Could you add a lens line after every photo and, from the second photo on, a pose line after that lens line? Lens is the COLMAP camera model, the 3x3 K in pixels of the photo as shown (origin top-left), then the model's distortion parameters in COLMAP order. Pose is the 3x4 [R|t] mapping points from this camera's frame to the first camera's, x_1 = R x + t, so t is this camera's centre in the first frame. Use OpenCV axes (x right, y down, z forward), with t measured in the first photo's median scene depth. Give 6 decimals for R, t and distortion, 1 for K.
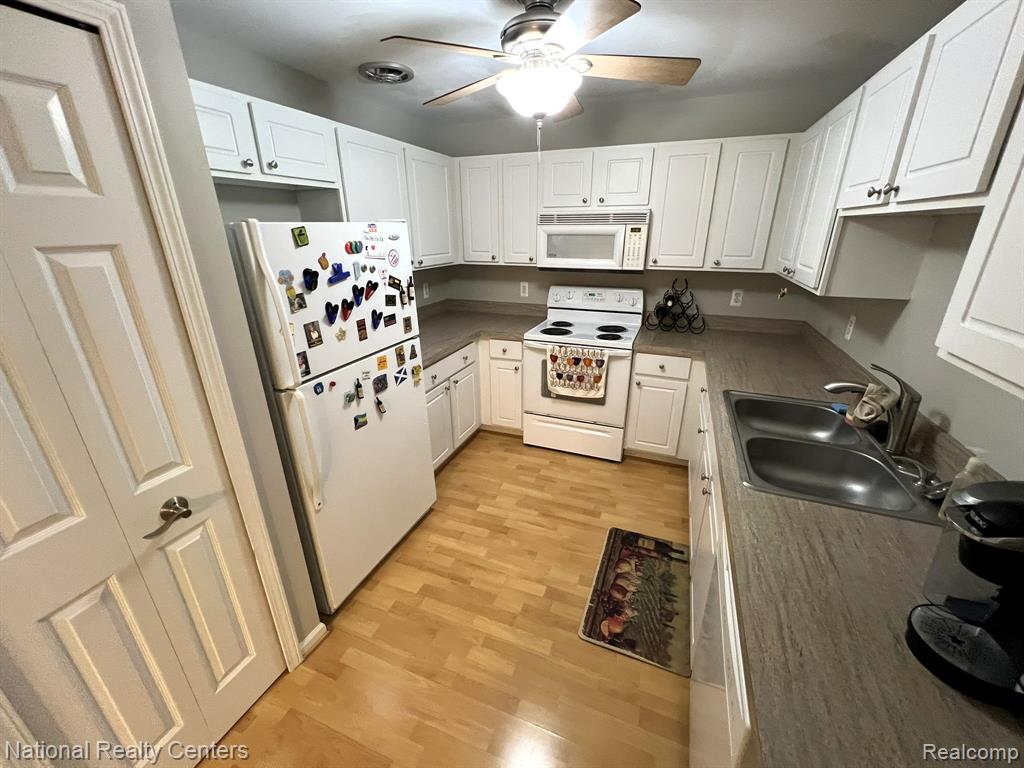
lens RADIAL K [[408.5, 0, 513.0], [0, 408.5, 387.7], [0, 0, 1]] dist [-0.001170, -0.000350]
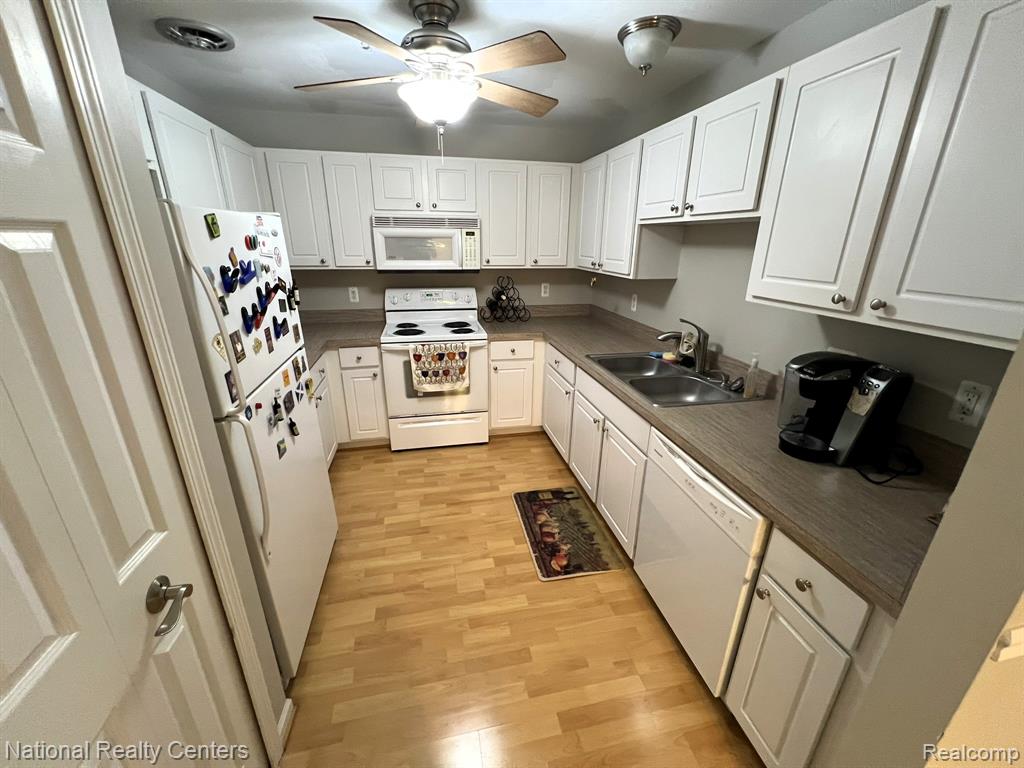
lens RADIAL K [[408.5, 0, 513.0], [0, 408.5, 387.7], [0, 0, 1]] dist [-0.001170, -0.000350]
pose [[0.831257, -0.177386, 0.526826, -0.269380], [0.189028, 0.981444, 0.032200, 0.015263], [-0.522762, 0.072819, 0.849363, 0.016502]]
